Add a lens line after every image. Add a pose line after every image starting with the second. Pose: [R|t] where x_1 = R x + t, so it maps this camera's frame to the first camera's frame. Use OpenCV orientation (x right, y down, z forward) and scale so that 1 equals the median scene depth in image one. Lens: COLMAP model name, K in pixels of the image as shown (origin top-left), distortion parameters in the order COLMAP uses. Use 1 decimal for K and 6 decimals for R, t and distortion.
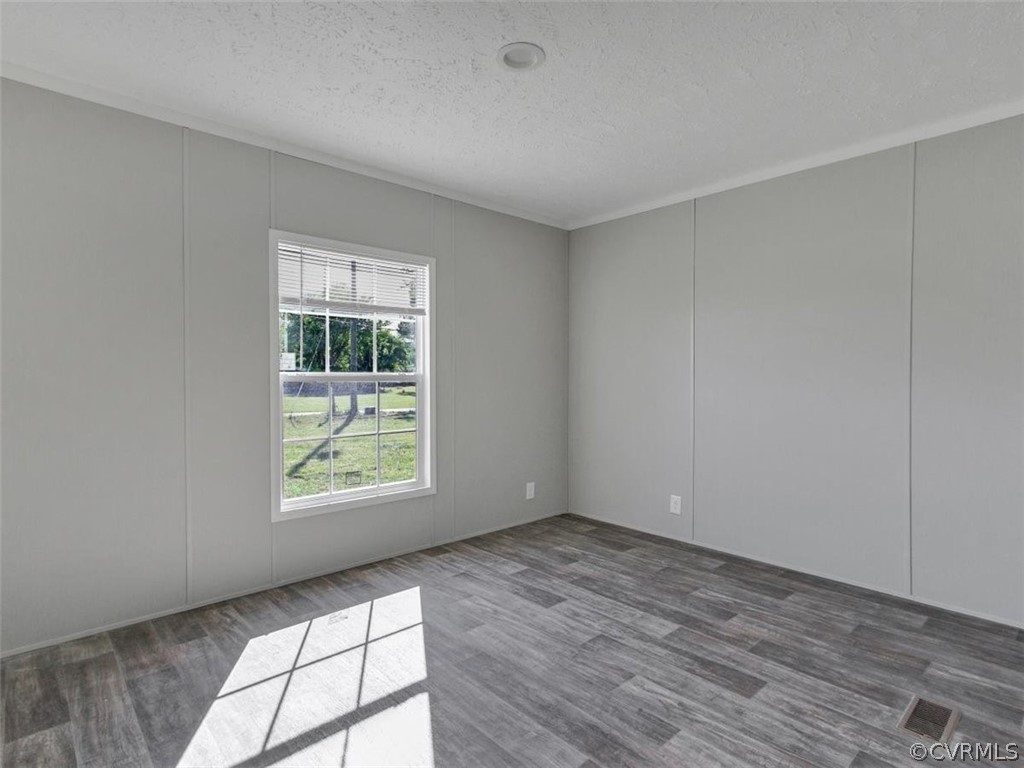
lens RADIAL K [[540.5, 0, 496.9], [0, 540.5, 379.2], [0, 0, 1]] dist [0.005293, 0.003579]
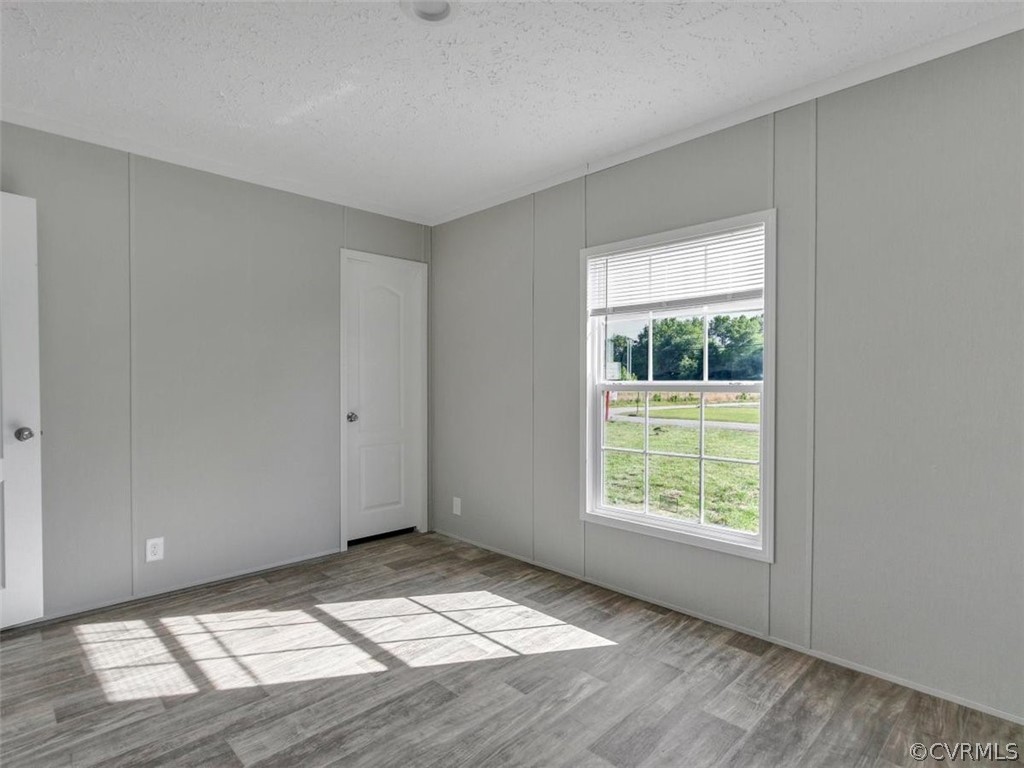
lens RADIAL K [[540.5, 0, 502.8], [0, 540.5, 385.3], [0, 0, 1]] dist [0.005293, 0.003579]
pose [[0.047681, 0.004498, -0.998852, 0.754257], [-0.007971, 0.999960, 0.004123, -0.009375], [0.998831, 0.007765, 0.047715, 0.897282]]
